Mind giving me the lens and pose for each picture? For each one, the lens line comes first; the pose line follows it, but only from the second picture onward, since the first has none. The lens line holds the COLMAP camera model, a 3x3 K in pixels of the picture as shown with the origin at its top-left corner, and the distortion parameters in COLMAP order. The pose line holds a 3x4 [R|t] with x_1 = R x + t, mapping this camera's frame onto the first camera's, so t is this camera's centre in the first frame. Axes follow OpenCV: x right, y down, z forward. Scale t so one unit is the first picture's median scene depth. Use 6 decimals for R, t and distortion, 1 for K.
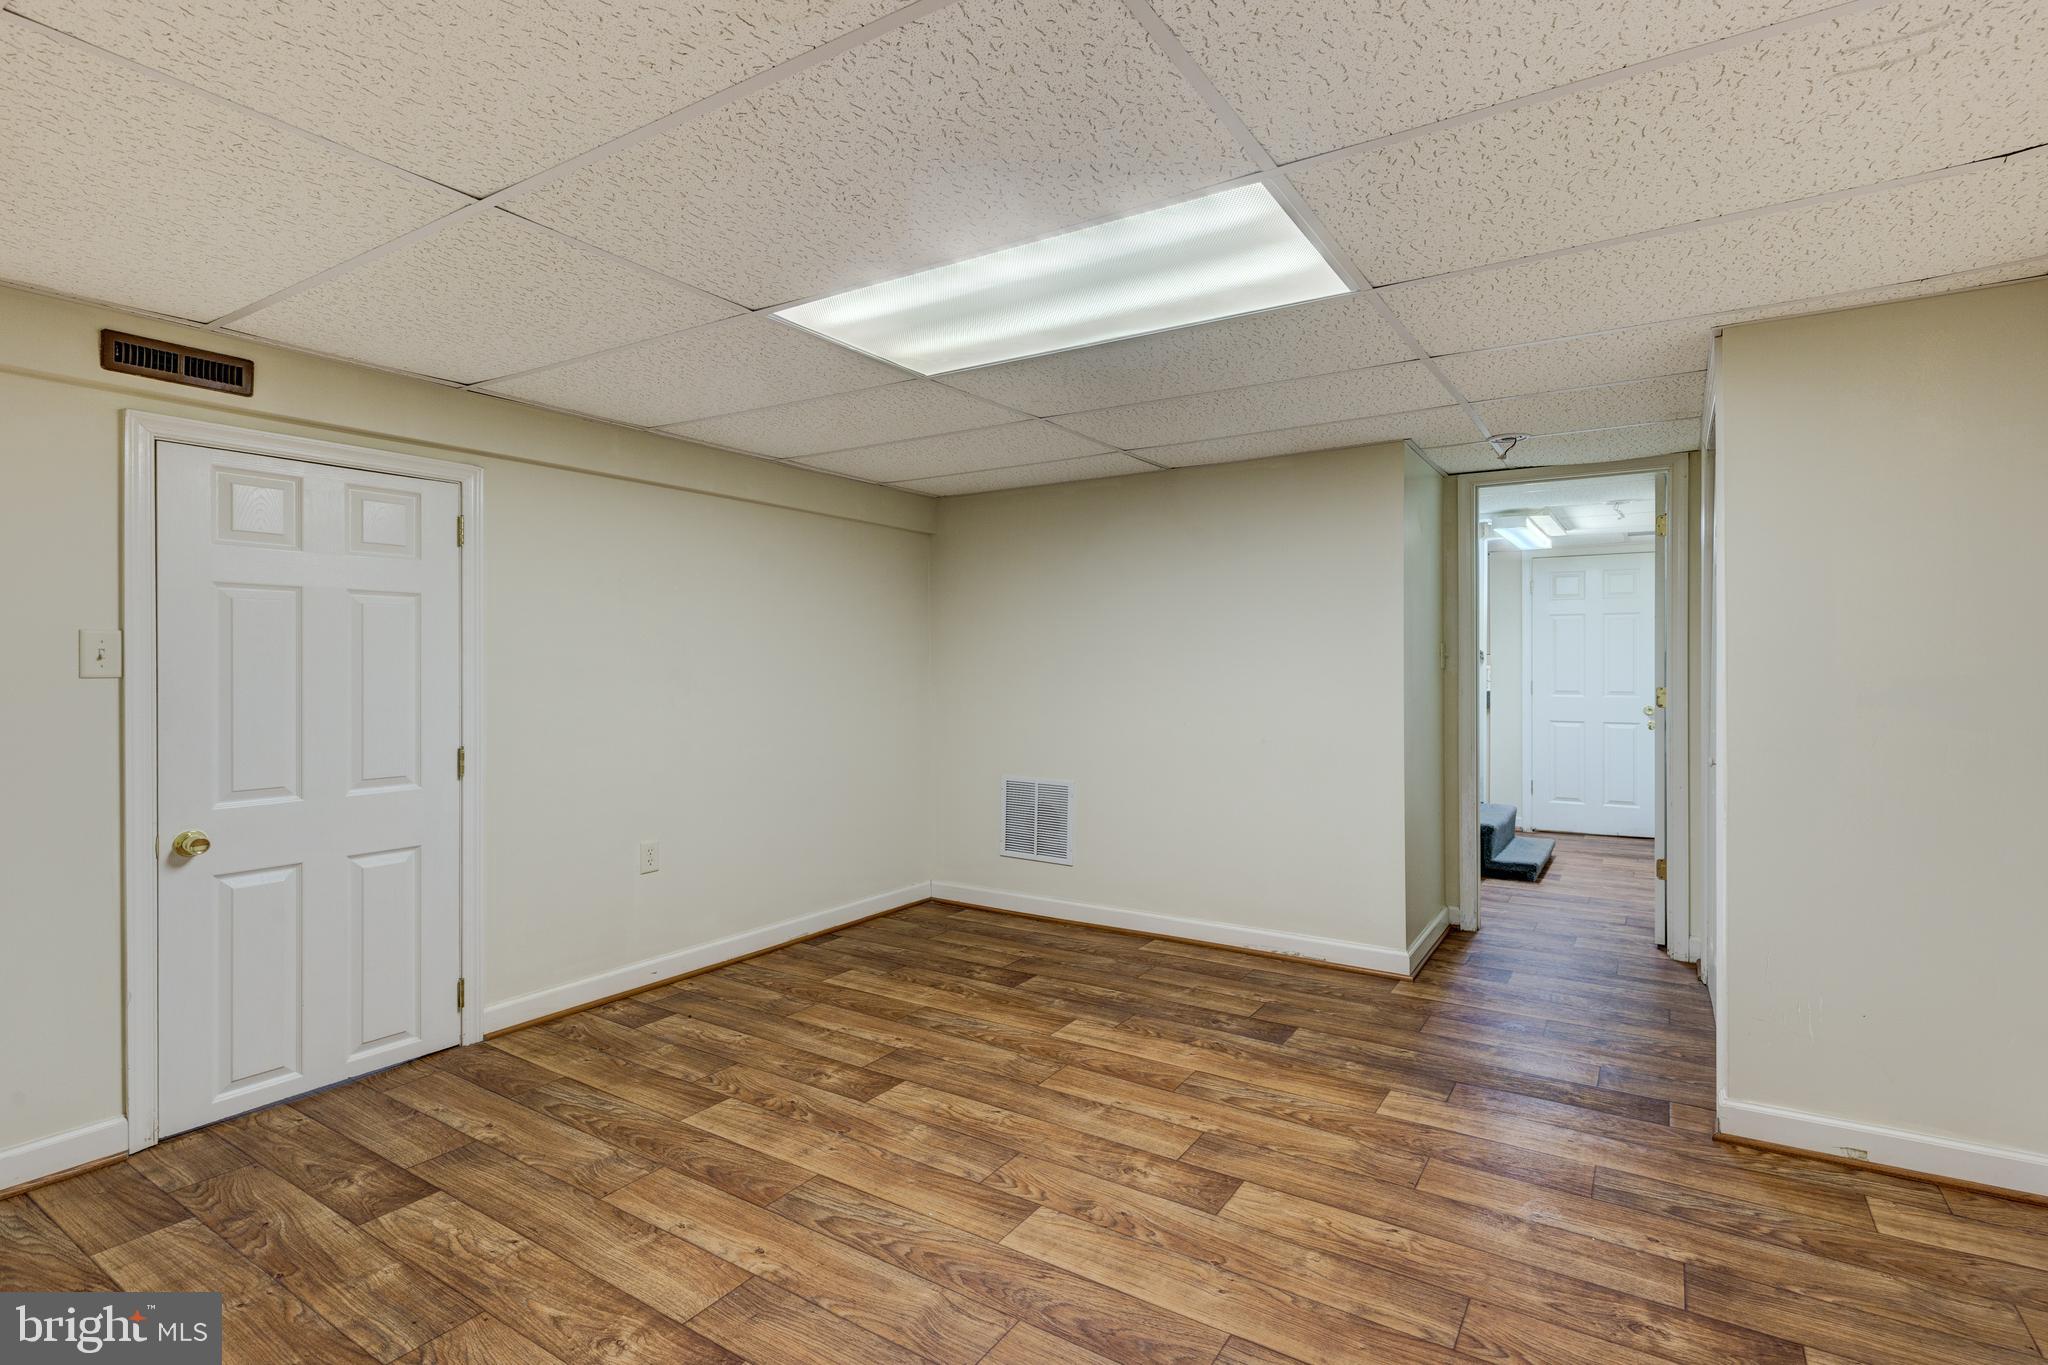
lens RADIAL K [[976.5, 0, 1043.0], [0, 976.5, 640.8], [0, 0, 1]] dist [0.005940, -0.000469]
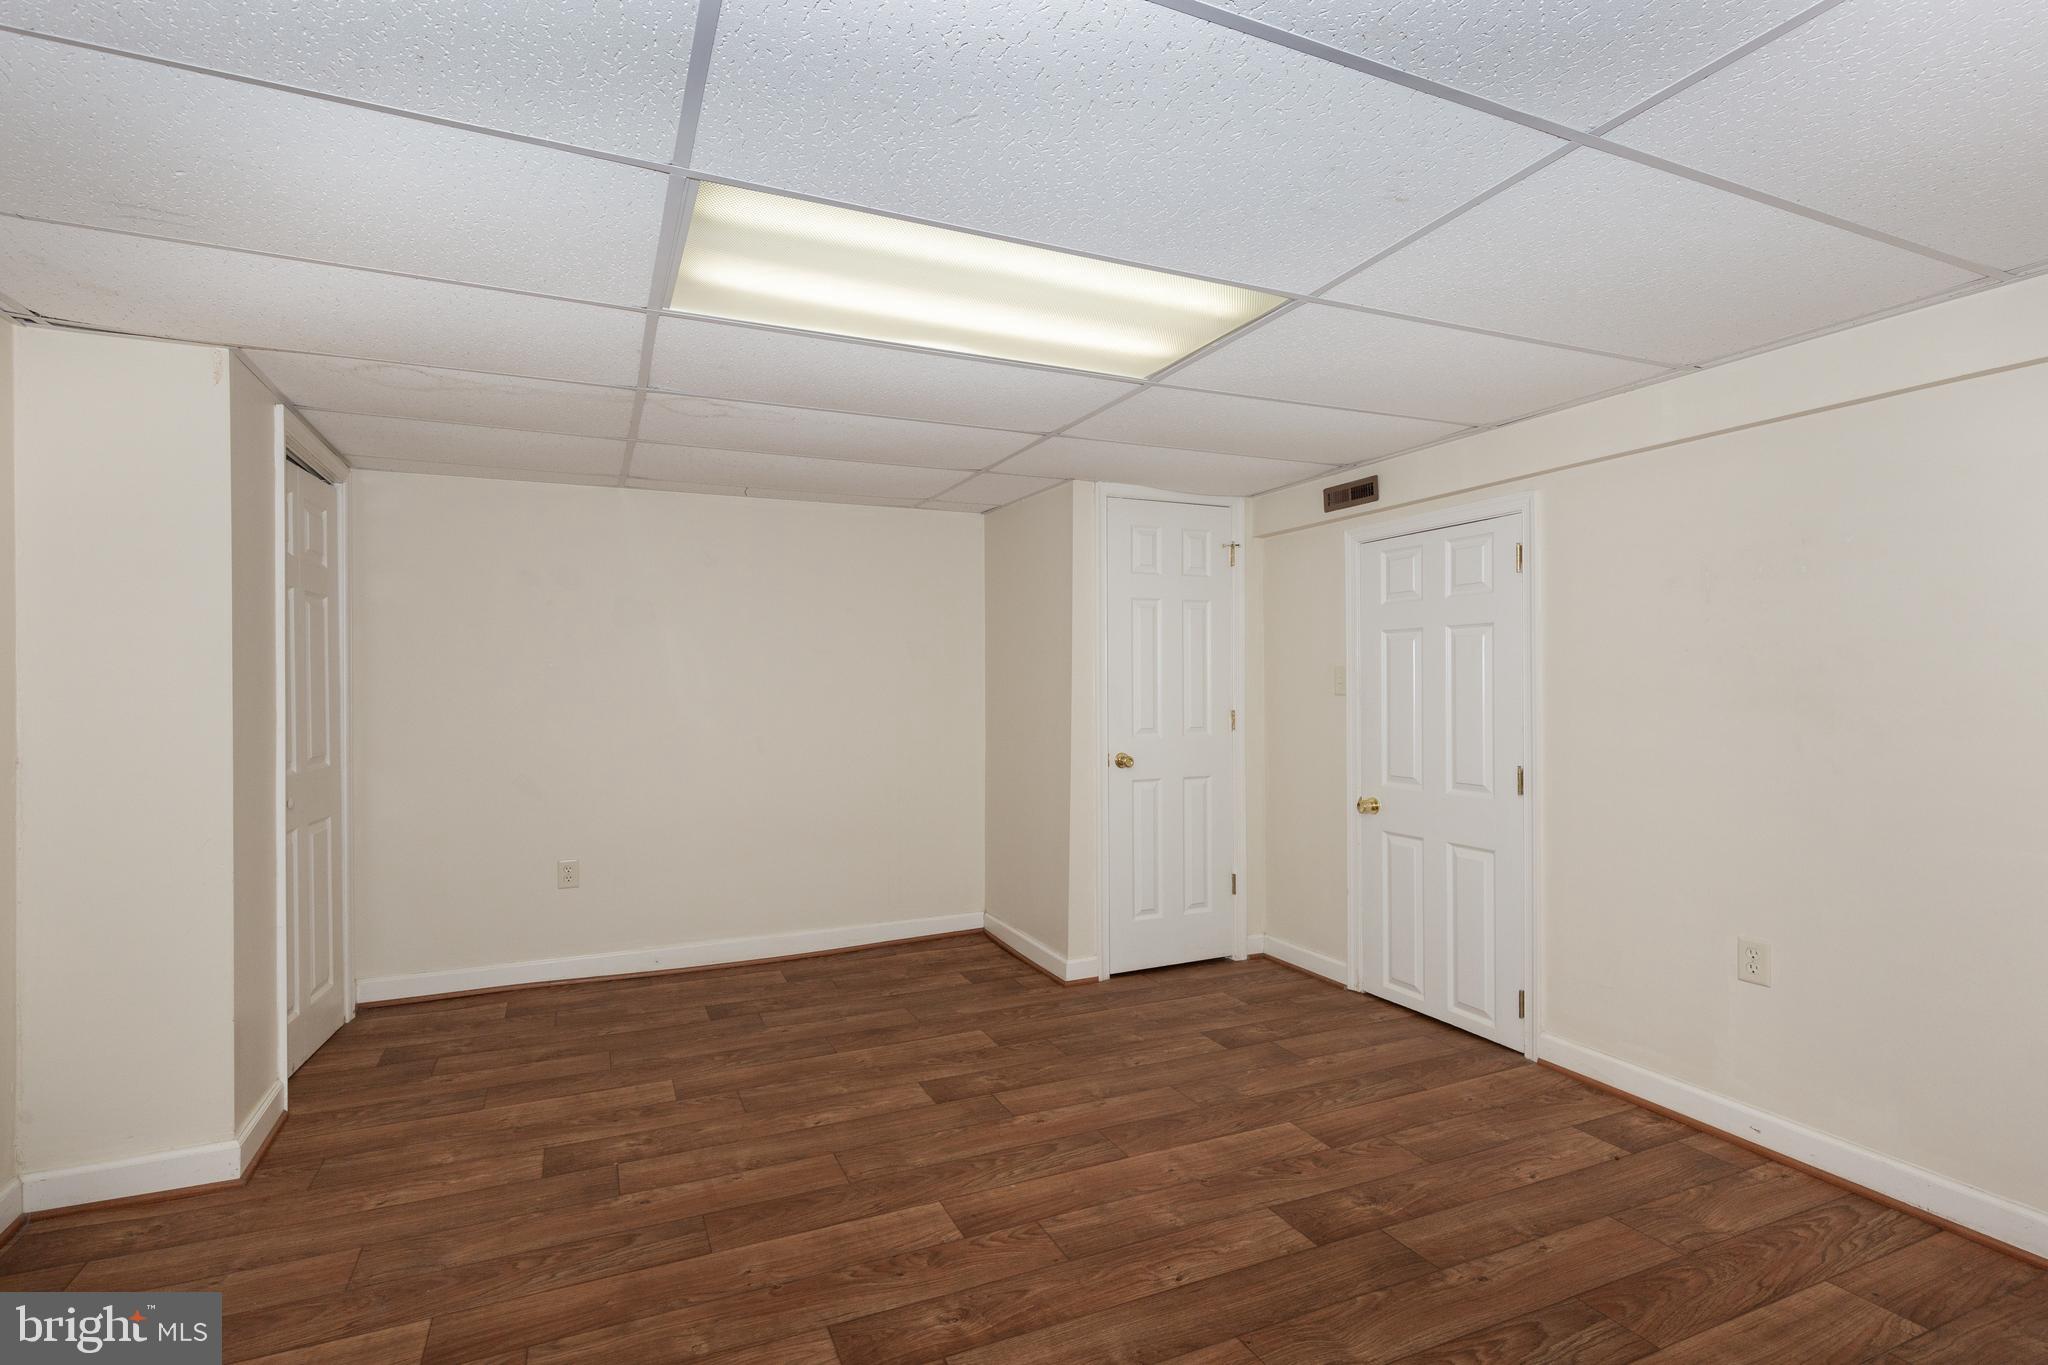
lens RADIAL K [[927.9, 0, 1006.5], [0, 927.9, 683.5], [0, 0, 1]] dist [0.014462, -0.005959]
pose [[-0.538079, 0.001944, -0.842892, 0.624744], [0.024890, 0.999598, -0.013584, 0.021927], [0.842527, -0.028288, -0.537912, 1.260949]]
